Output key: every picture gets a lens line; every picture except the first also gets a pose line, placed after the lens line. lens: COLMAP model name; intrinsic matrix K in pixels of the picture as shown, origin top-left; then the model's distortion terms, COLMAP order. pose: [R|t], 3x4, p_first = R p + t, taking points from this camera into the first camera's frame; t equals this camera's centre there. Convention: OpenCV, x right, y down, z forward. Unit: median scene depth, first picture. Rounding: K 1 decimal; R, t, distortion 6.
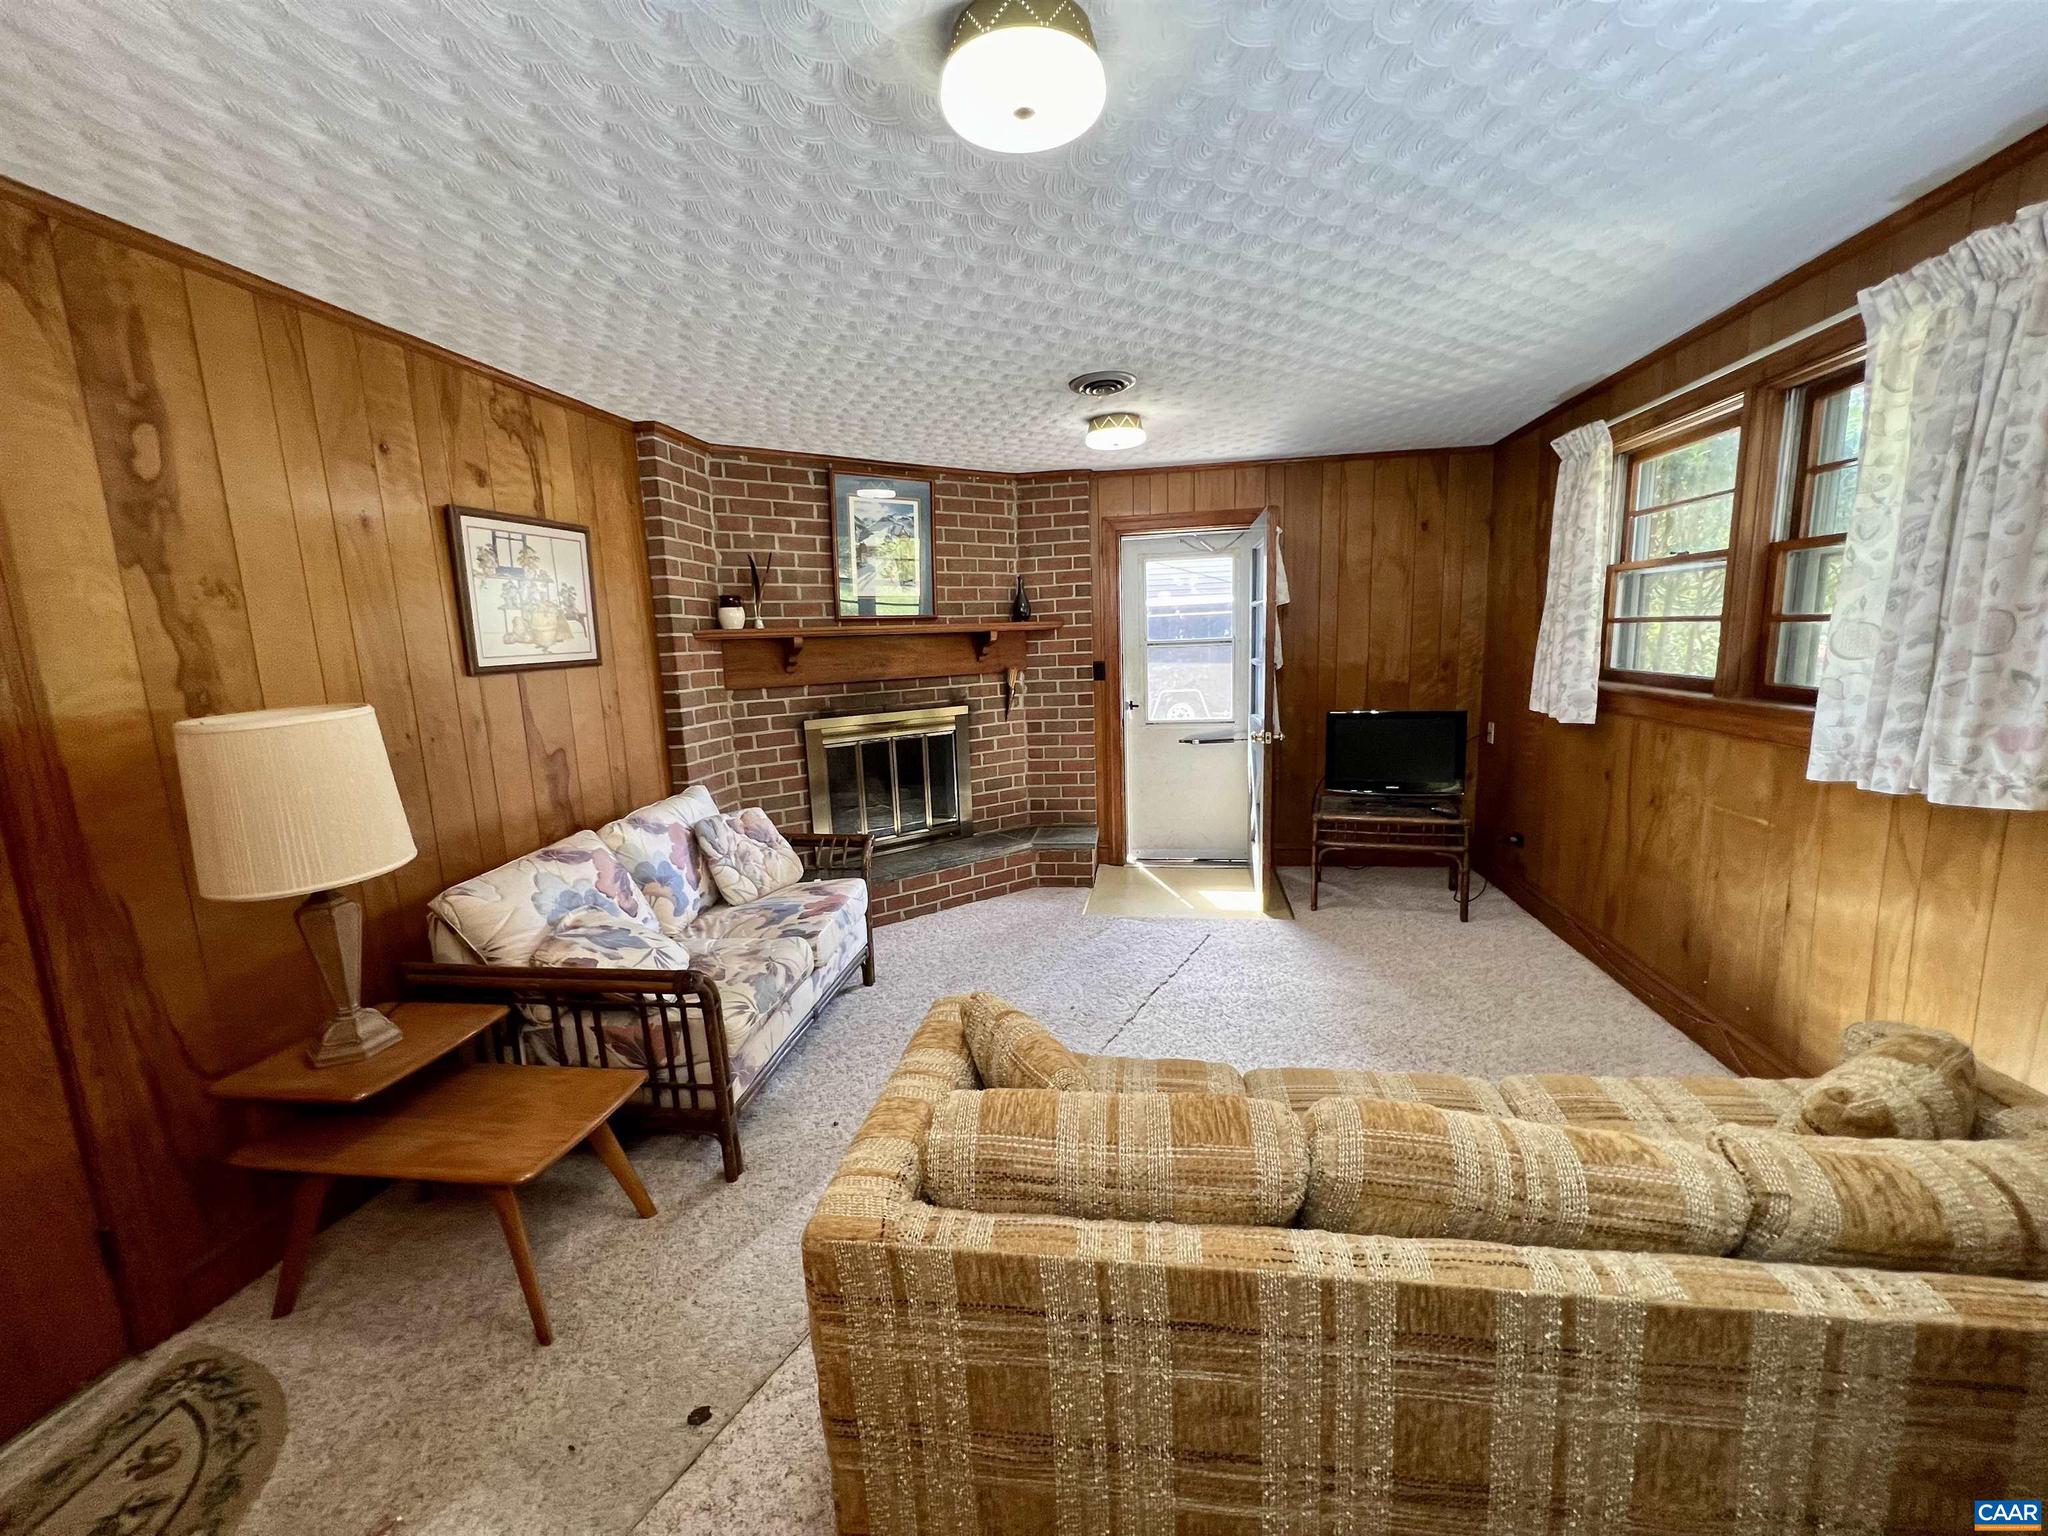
lens RADIAL K [[814.8, 0, 1024.0], [0, 814.8, 768.0], [0, 0, 1]] dist [-0.002702, -0.000069]
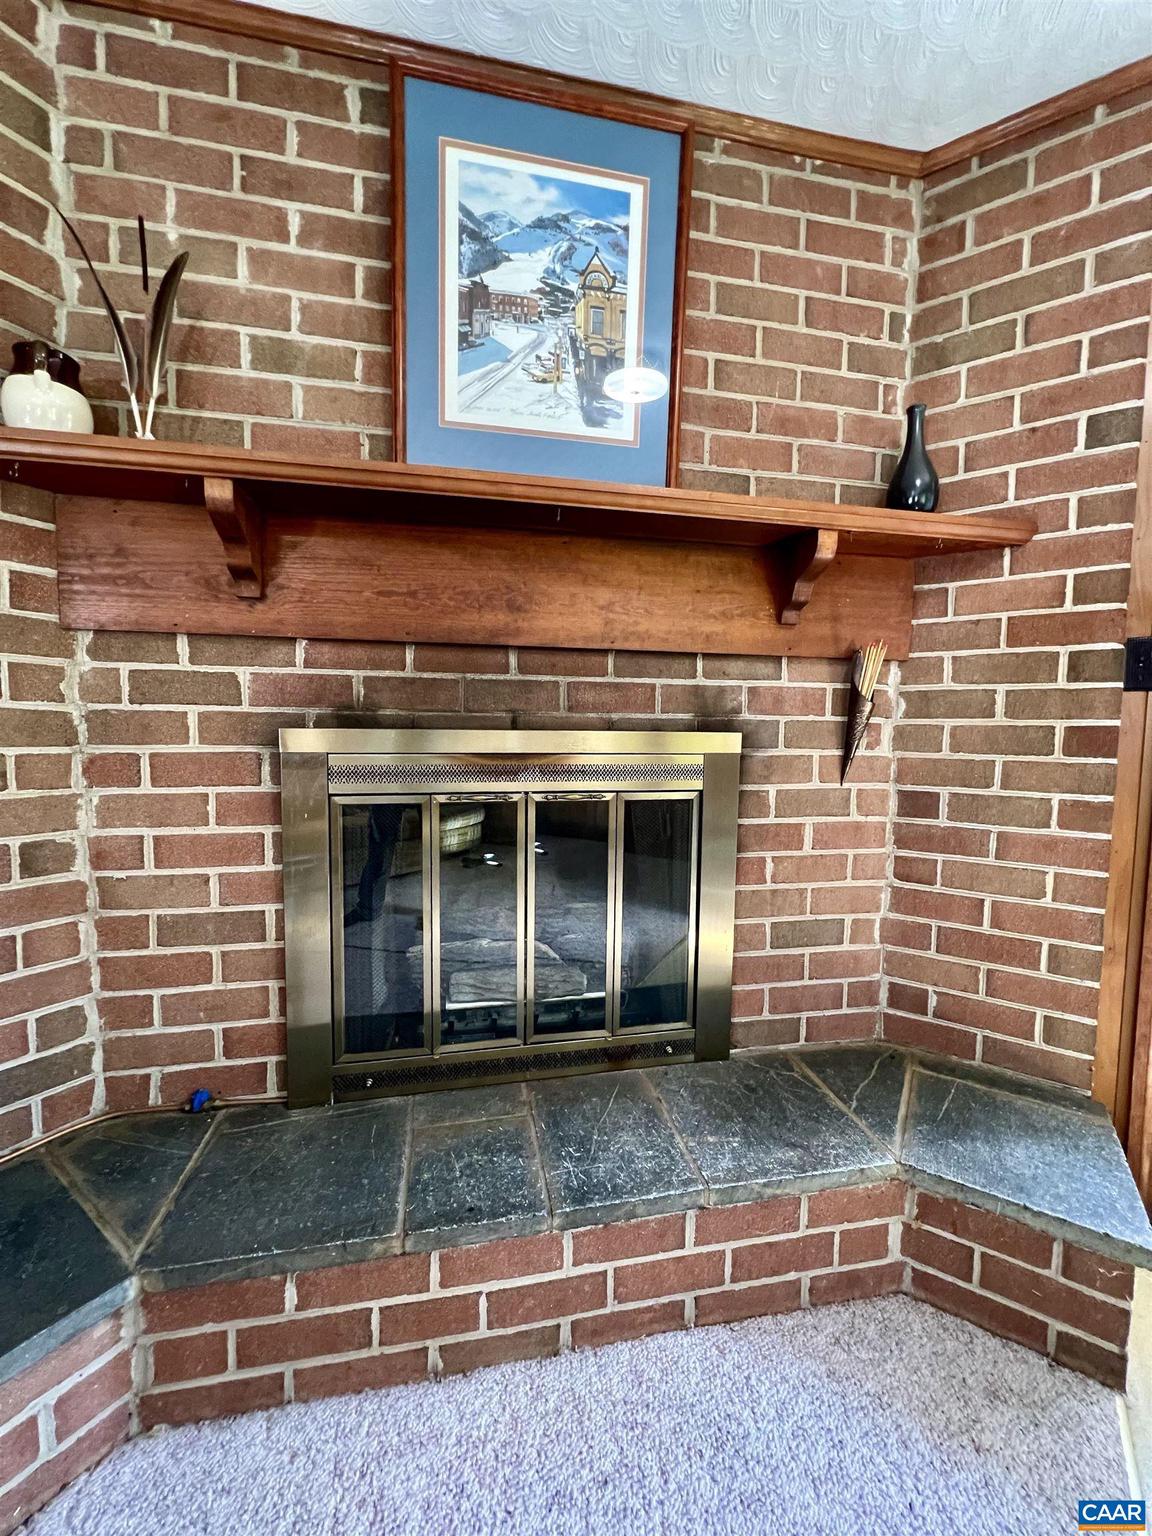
lens RADIAL K [[611.1, 0, 576.0], [0, 611.1, 768.0], [0, 0, 1]] dist [-0.002702, -0.000069]
pose [[0.908683, 0.078828, -0.409977, -0.019578], [-0.111868, 0.992076, -0.057196, -0.034824], [0.402219, 0.097836, 0.910301, 0.722886]]
